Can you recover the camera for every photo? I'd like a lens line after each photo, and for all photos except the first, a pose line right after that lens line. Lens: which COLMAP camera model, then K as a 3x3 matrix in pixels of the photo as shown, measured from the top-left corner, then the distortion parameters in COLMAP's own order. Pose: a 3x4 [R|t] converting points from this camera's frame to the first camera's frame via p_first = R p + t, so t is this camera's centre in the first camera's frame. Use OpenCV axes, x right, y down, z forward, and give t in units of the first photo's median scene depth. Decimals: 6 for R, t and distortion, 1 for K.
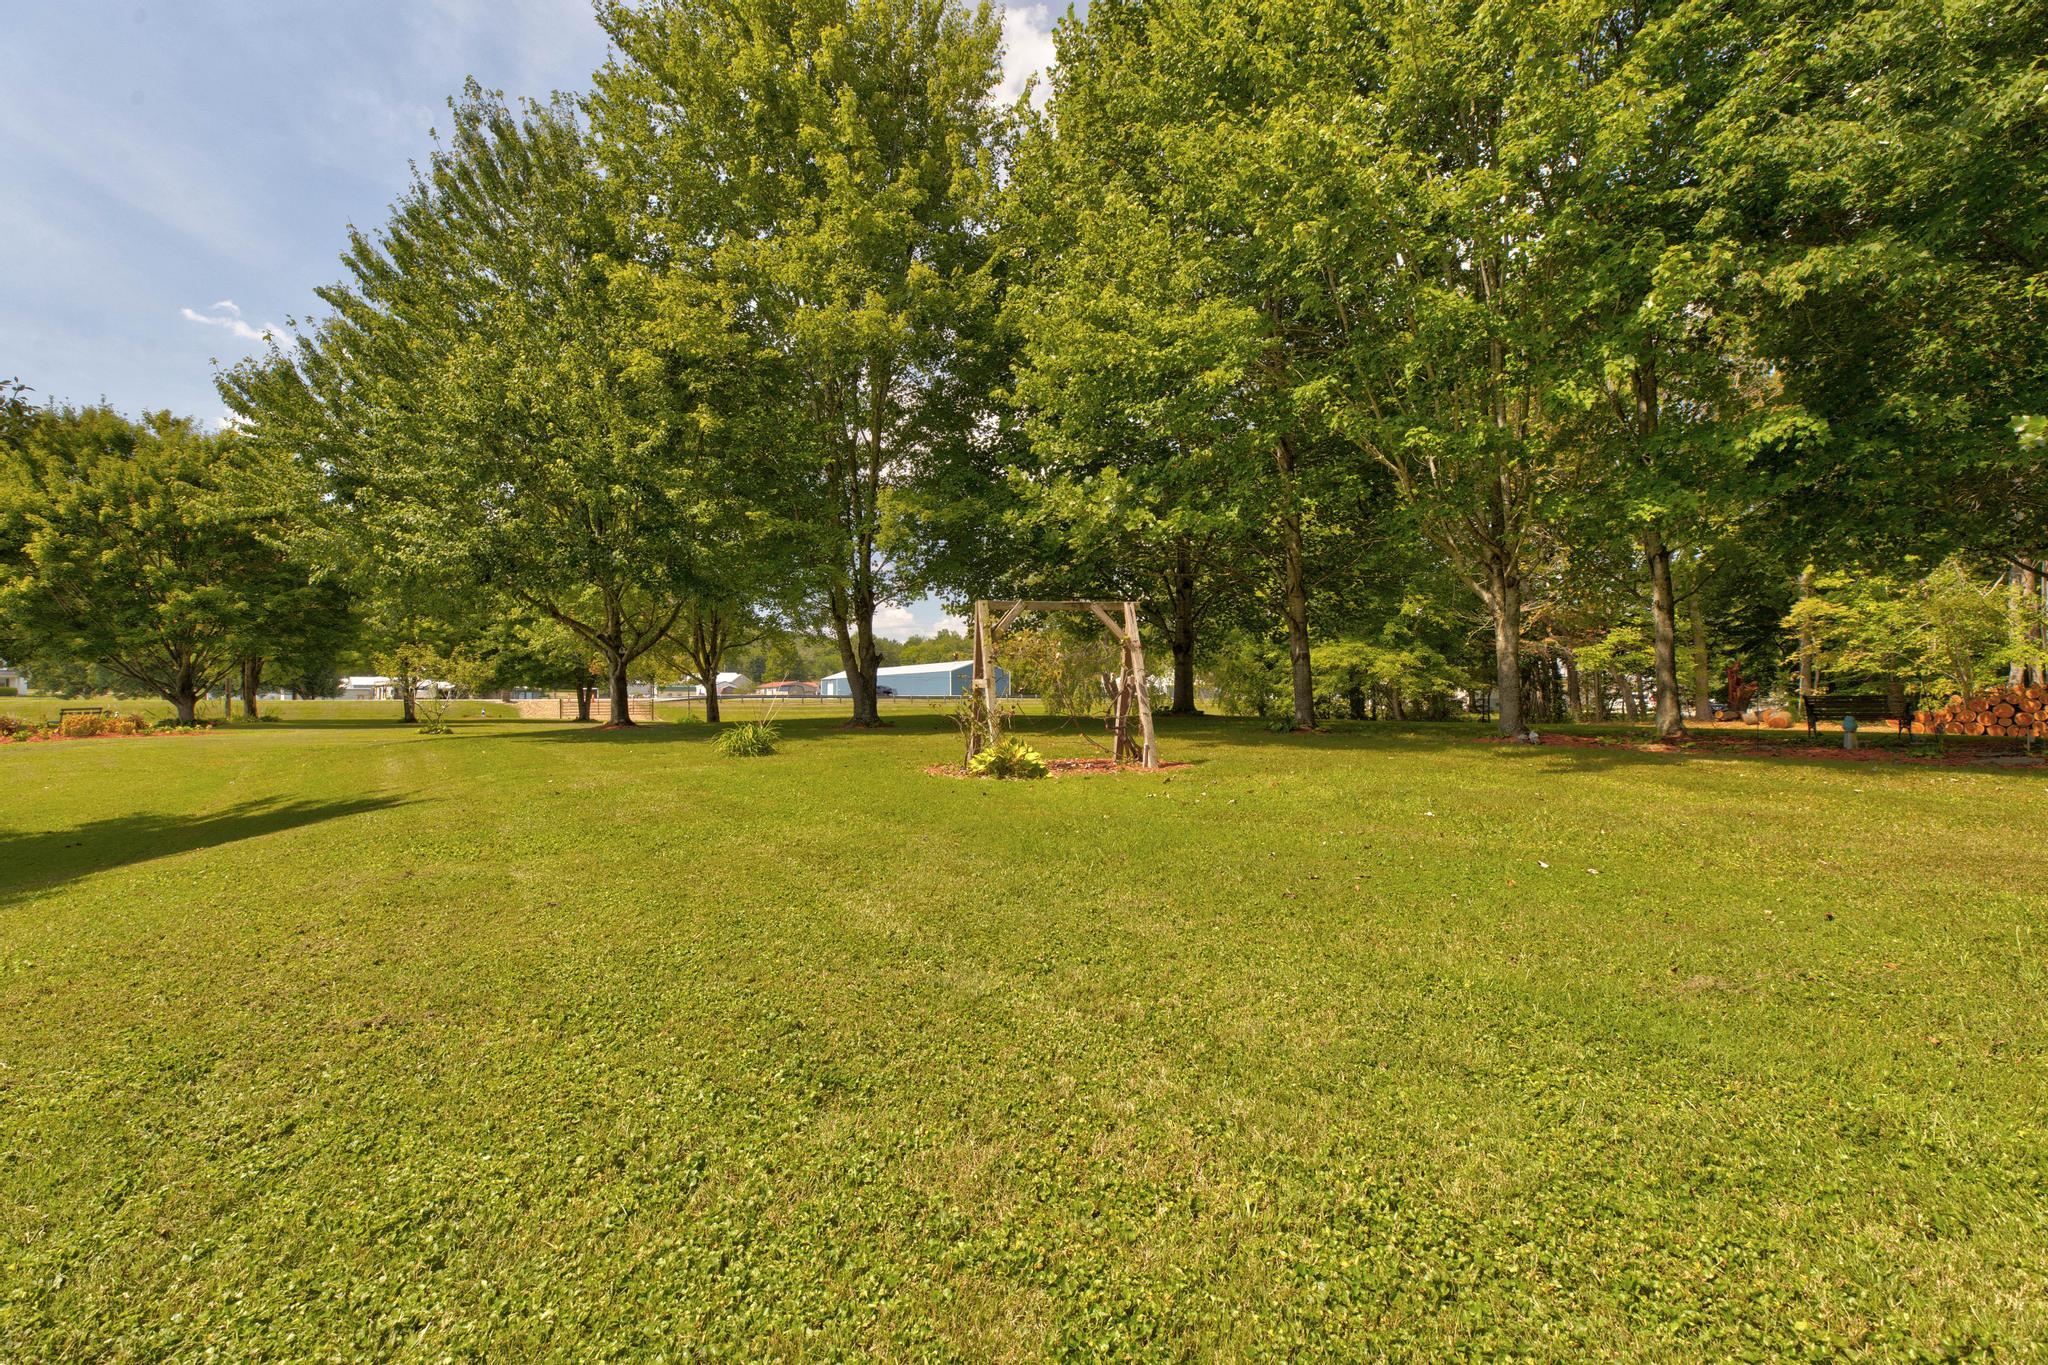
lens RADIAL K [[952.9, 0, 1029.5], [0, 952.9, 678.9], [0, 0, 1]] dist [0.004761, 0.000659]
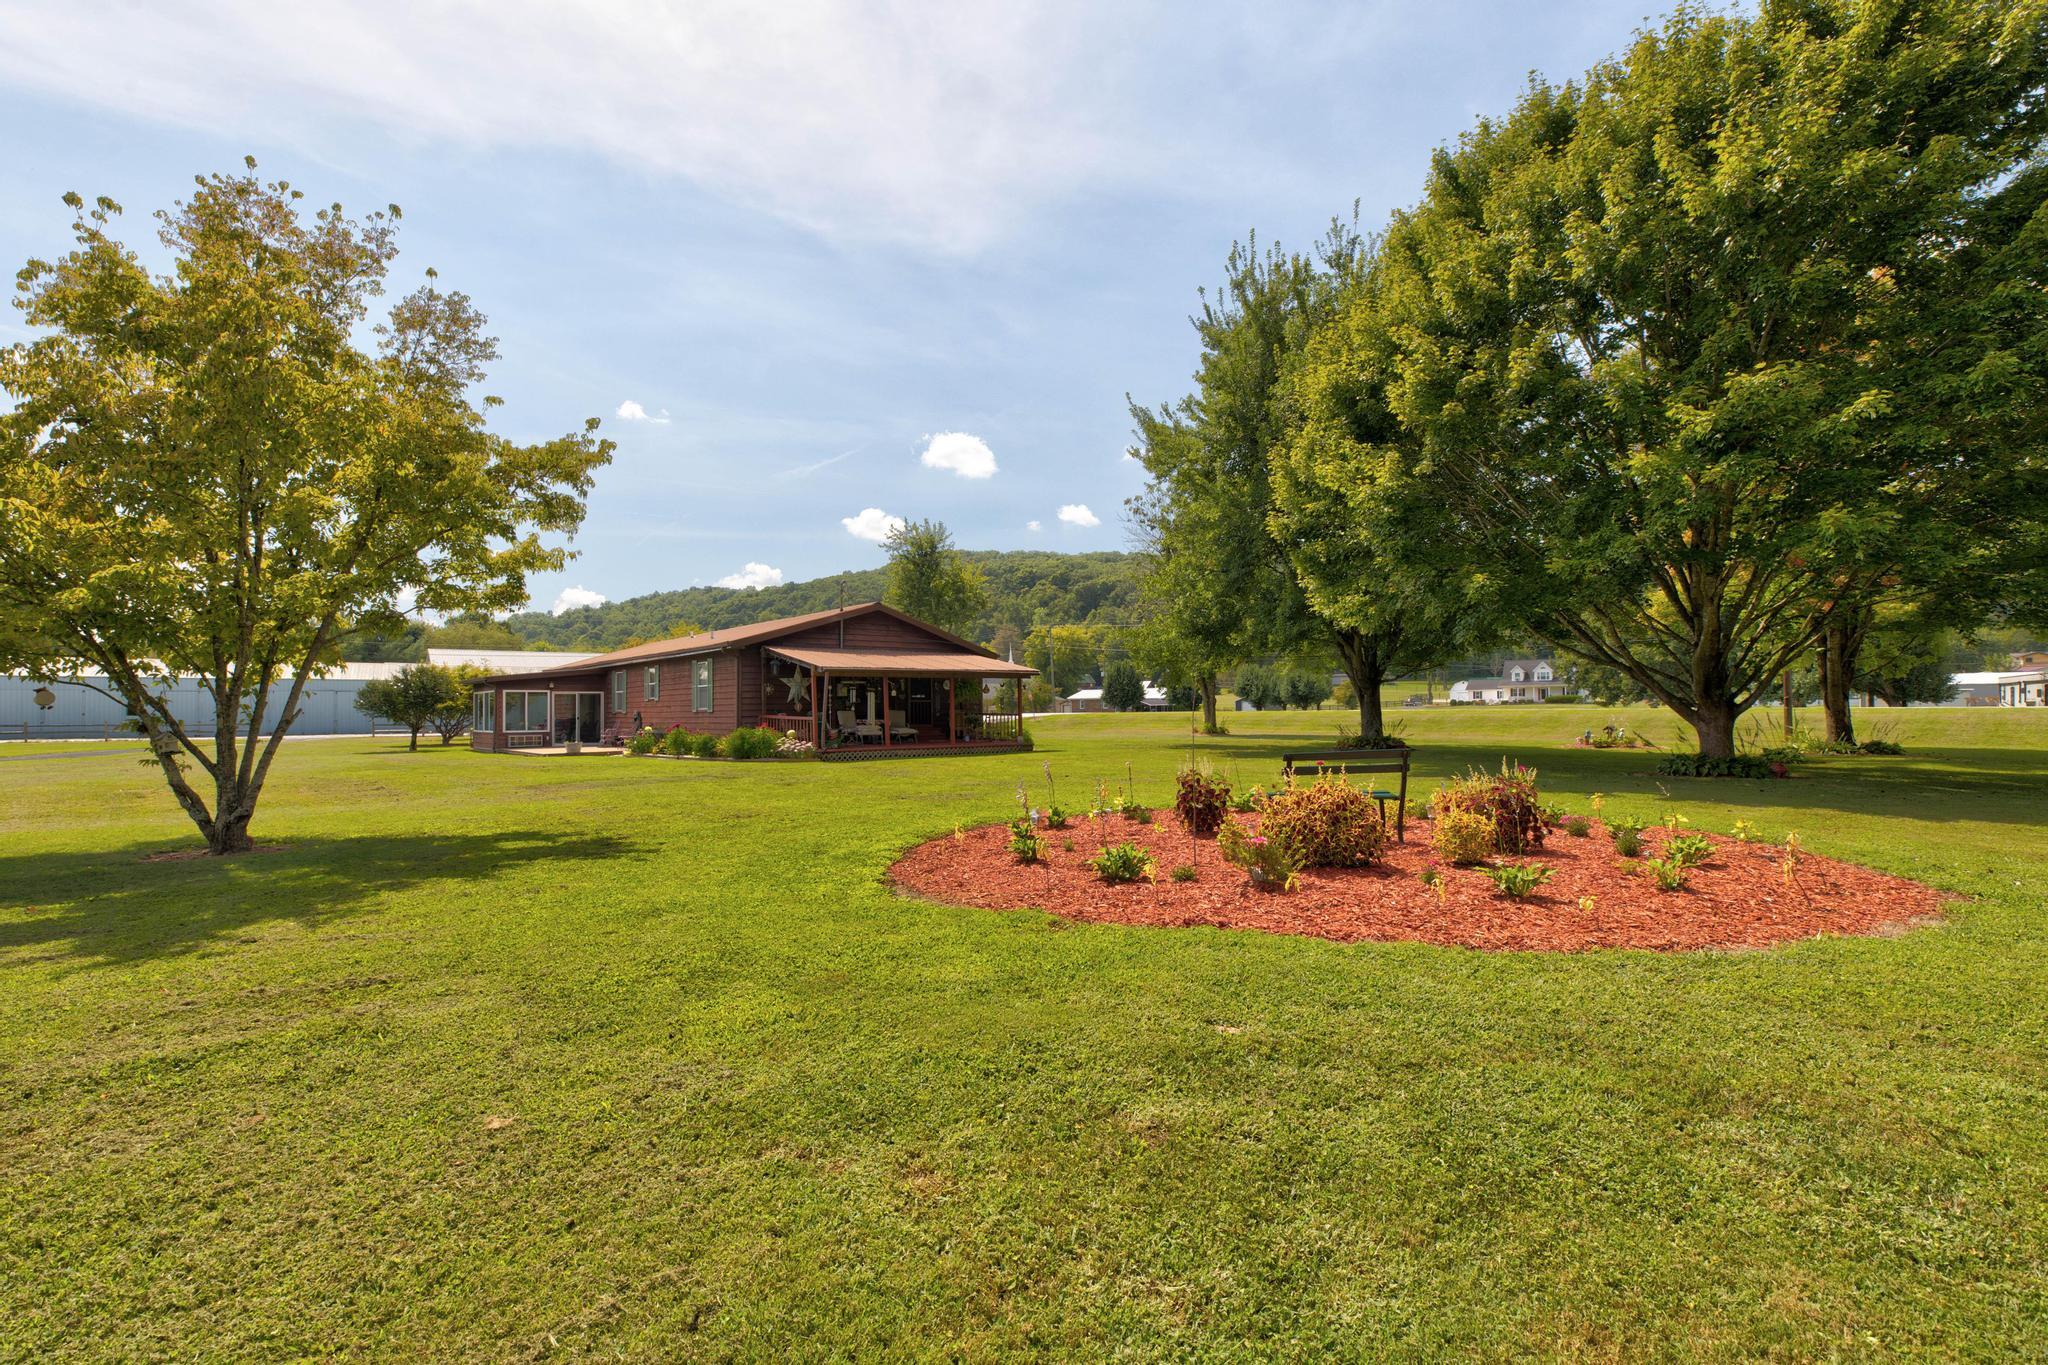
lens RADIAL K [[952.9, 0, 1008.3], [0, 952.9, 699.9], [0, 0, 1]] dist [0.004761, 0.000659]
pose [[0.197749, -0.013090, -0.980165, -0.506608], [0.028176, 0.999574, -0.007664, 0.010820], [0.979848, -0.026102, 0.198034, 0.585072]]
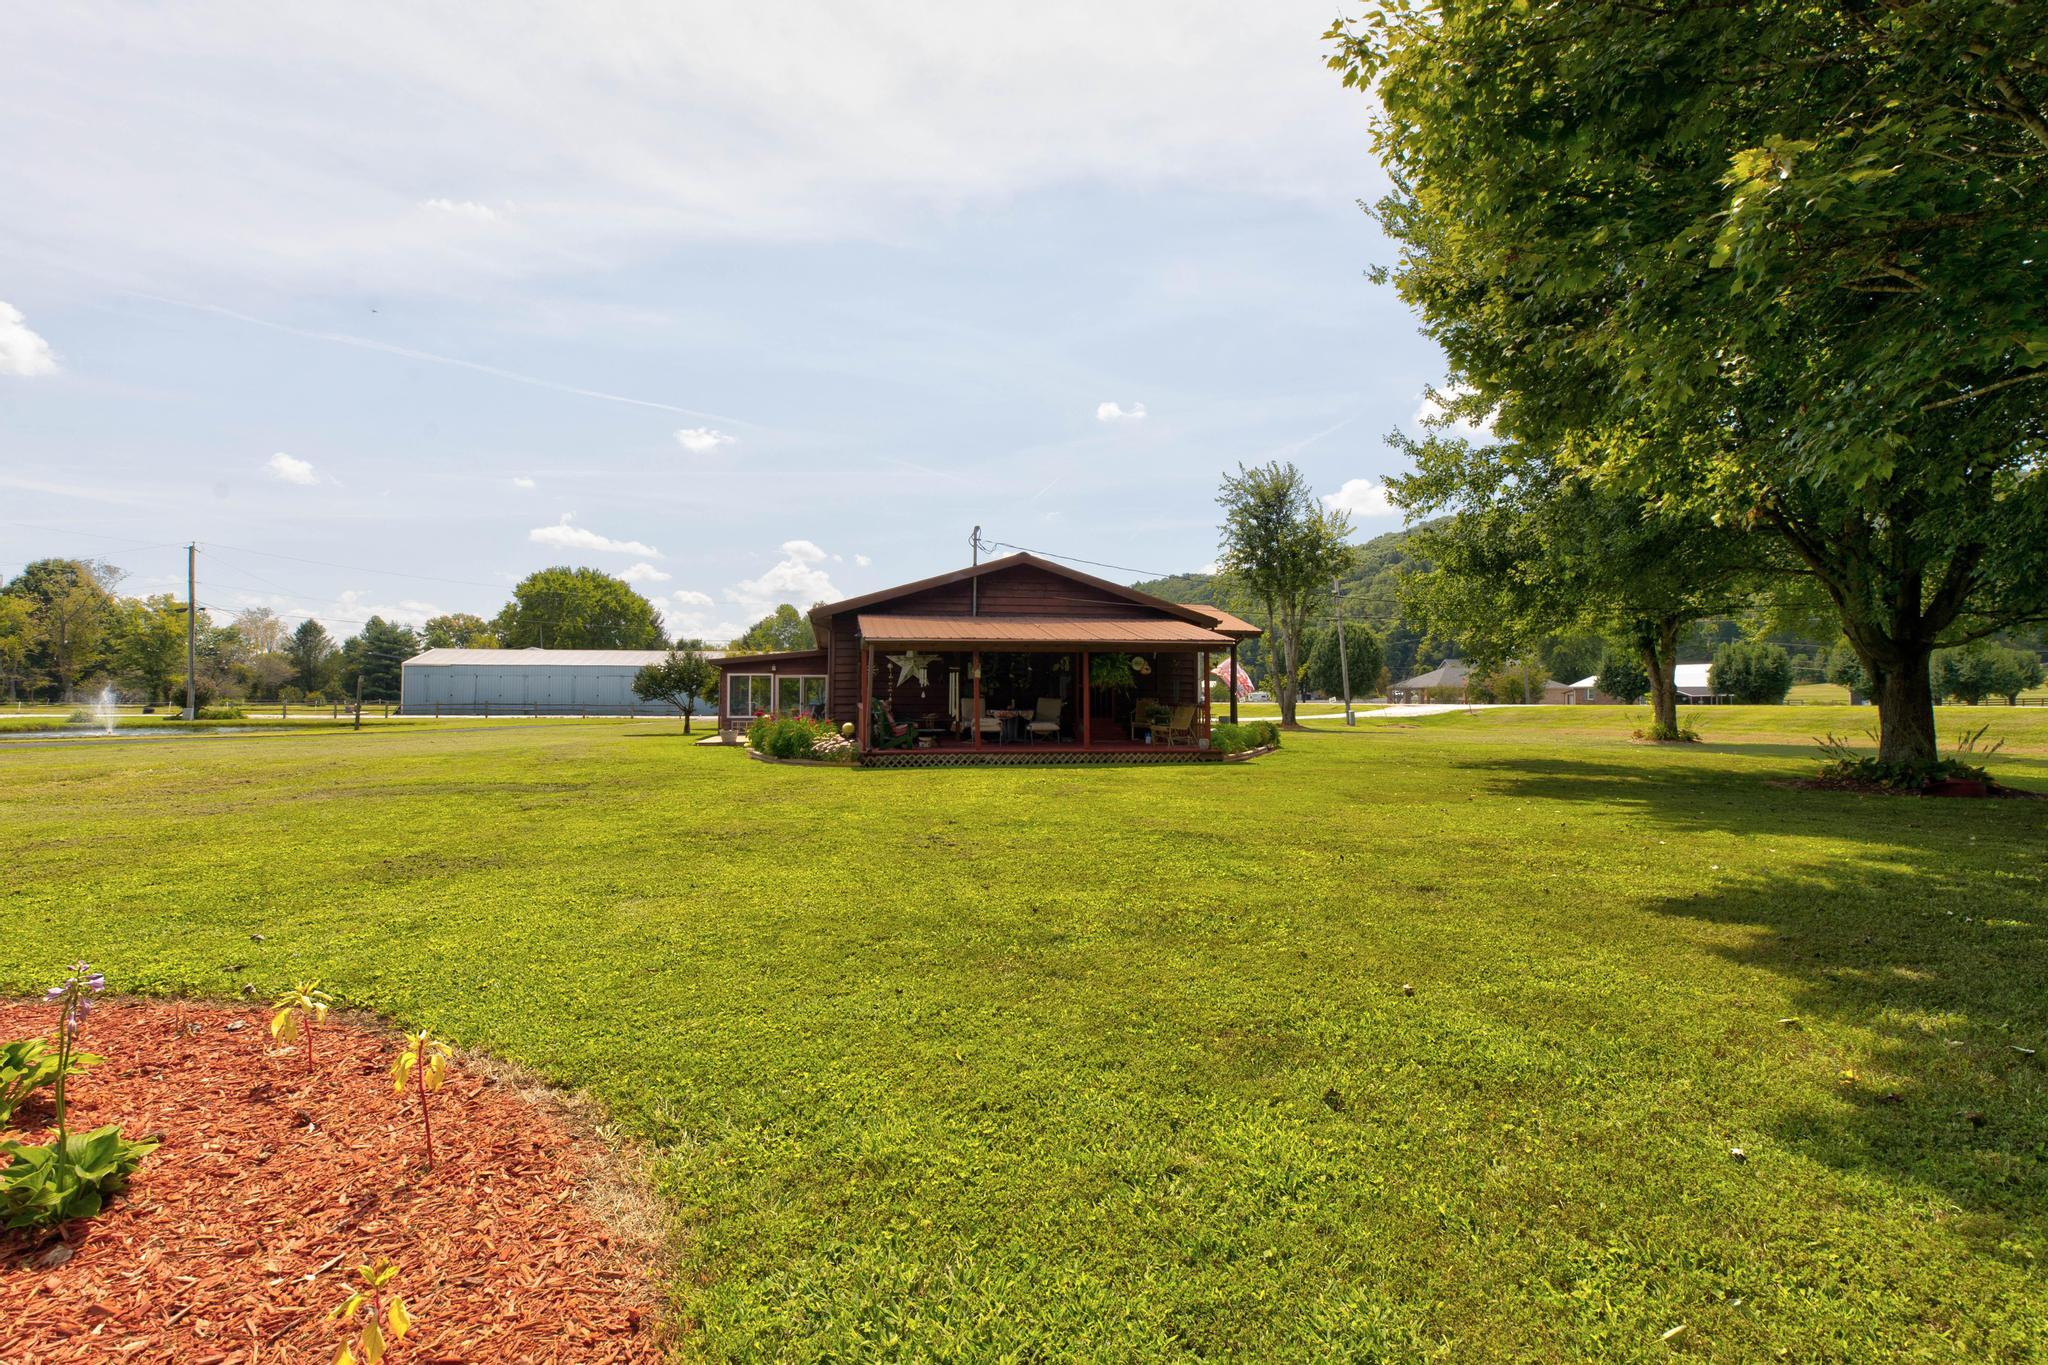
lens RADIAL K [[952.9, 0, 1027.9], [0, 952.9, 671.0], [0, 0, 1]] dist [0.004761, 0.000659]
pose [[-0.308962, -0.030001, -0.950601, -0.531555], [0.017487, 0.999154, -0.037217, 0.011334], [0.950914, -0.028122, -0.308176, 0.609174]]
